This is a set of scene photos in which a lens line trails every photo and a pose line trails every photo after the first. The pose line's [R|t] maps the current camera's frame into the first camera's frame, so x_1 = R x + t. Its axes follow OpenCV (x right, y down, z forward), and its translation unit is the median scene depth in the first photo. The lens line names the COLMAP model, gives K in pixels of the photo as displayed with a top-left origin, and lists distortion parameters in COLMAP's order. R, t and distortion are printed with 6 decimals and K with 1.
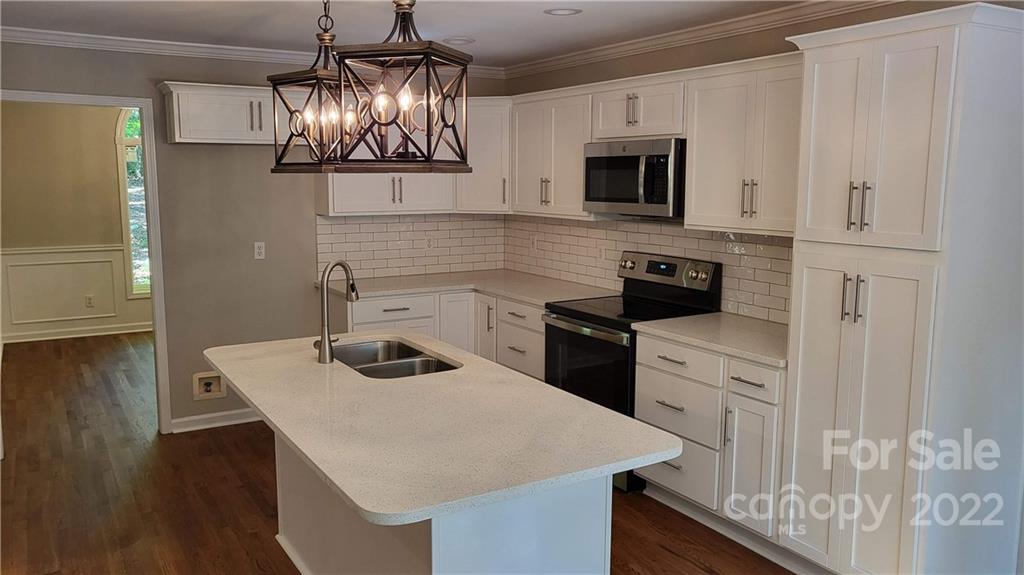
lens RADIAL K [[791.0, 0, 494.7], [0, 791.0, 278.1], [0, 0, 1]] dist [0.030156, 0.012985]
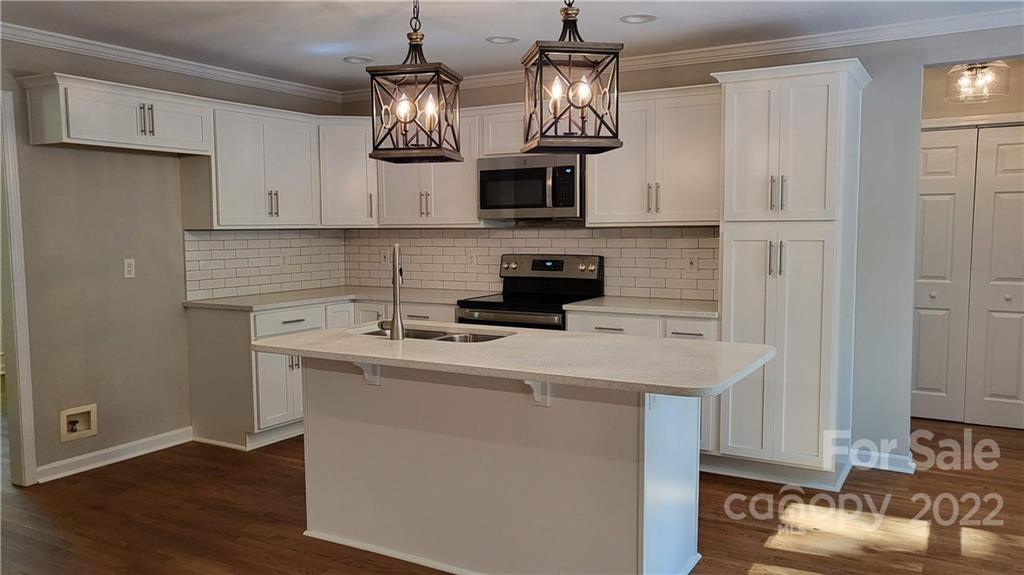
lens RADIAL K [[791.0, 0, 505.1], [0, 791.0, 287.6], [0, 0, 1]] dist [0.030156, 0.012985]
pose [[0.878541, -0.045953, 0.475451, -0.408390], [0.071406, 0.996812, -0.035601, 0.058608], [-0.472299, 0.065227, 0.879022, -0.003801]]
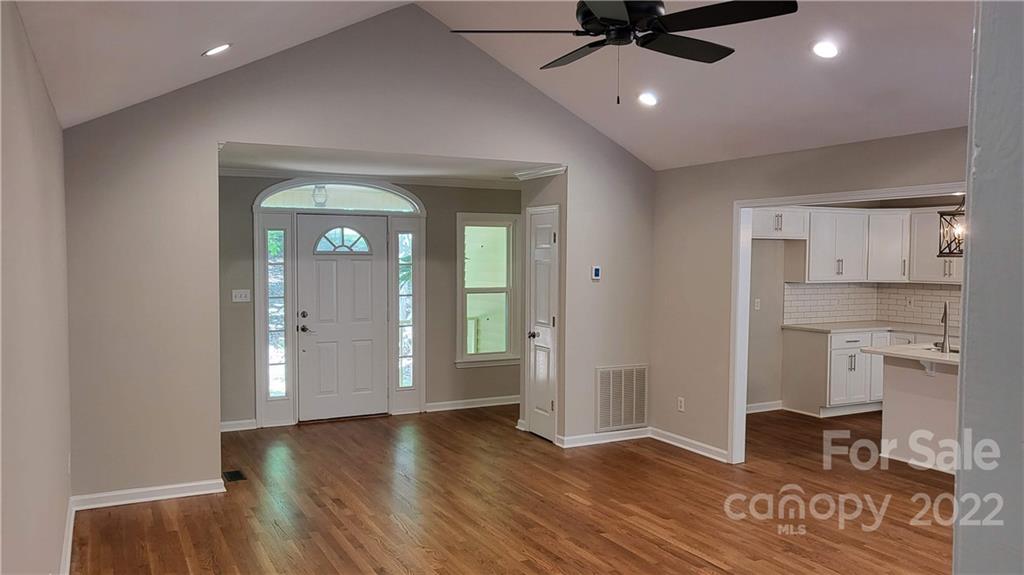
lens RADIAL K [[791.0, 0, 511.4], [0, 791.0, 292.6], [0, 0, 1]] dist [0.030156, 0.012985]
pose [[0.998944, 0.006022, -0.045556, -0.831869], [-0.009699, 0.996672, -0.080940, 0.088142], [0.044917, 0.081296, 0.995677, -0.714582]]
